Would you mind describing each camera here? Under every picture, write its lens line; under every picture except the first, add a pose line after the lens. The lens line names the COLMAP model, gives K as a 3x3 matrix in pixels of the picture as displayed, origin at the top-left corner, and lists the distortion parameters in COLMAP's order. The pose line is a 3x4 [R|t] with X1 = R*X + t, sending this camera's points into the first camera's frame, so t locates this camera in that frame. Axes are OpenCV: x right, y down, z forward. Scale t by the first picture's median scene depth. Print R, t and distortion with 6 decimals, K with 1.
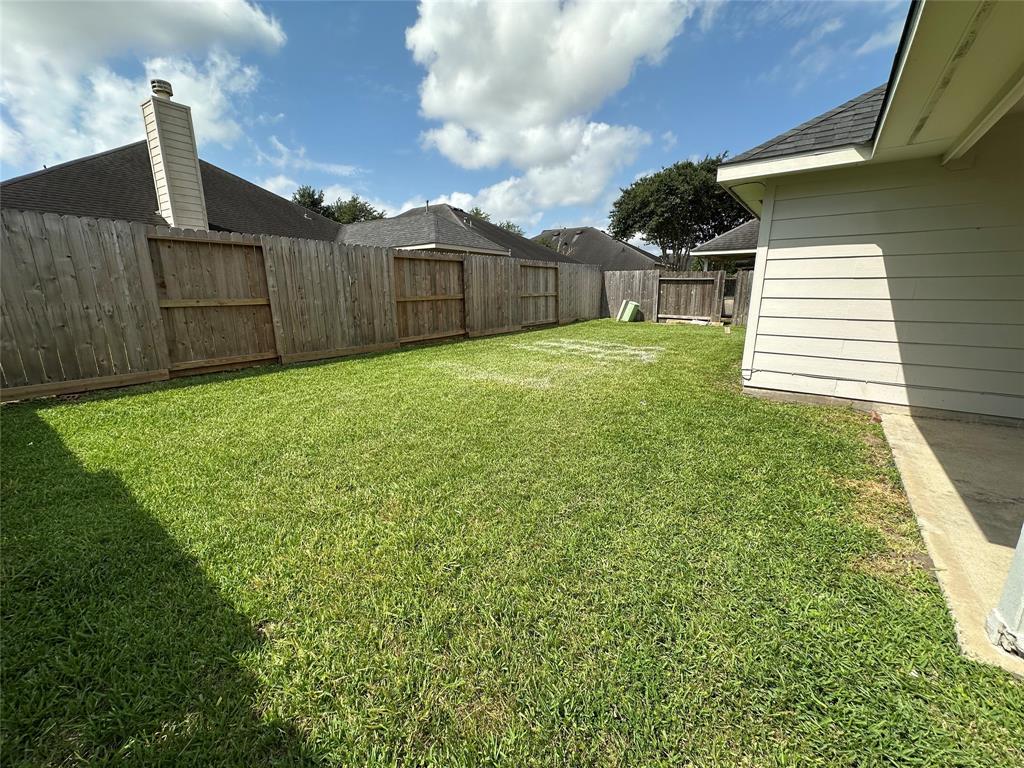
lens RADIAL K [[406.9, 0, 510.1], [0, 406.9, 382.0], [0, 0, 1]] dist [-0.002918, -0.000199]
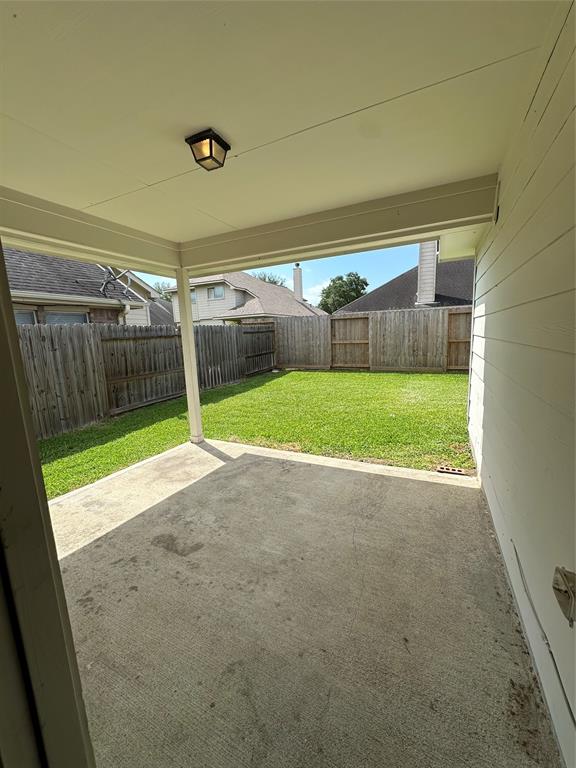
lens RADIAL K [[305.2, 0, 289.1], [0, 305.2, 382.6], [0, 0, 1]] dist [-0.002918, -0.000199]
pose [[0.198530, 0.152191, -0.968206, 0.935836], [-0.184245, 0.976053, 0.115646, -0.090237], [0.962621, 0.155428, 0.221816, 0.245650]]
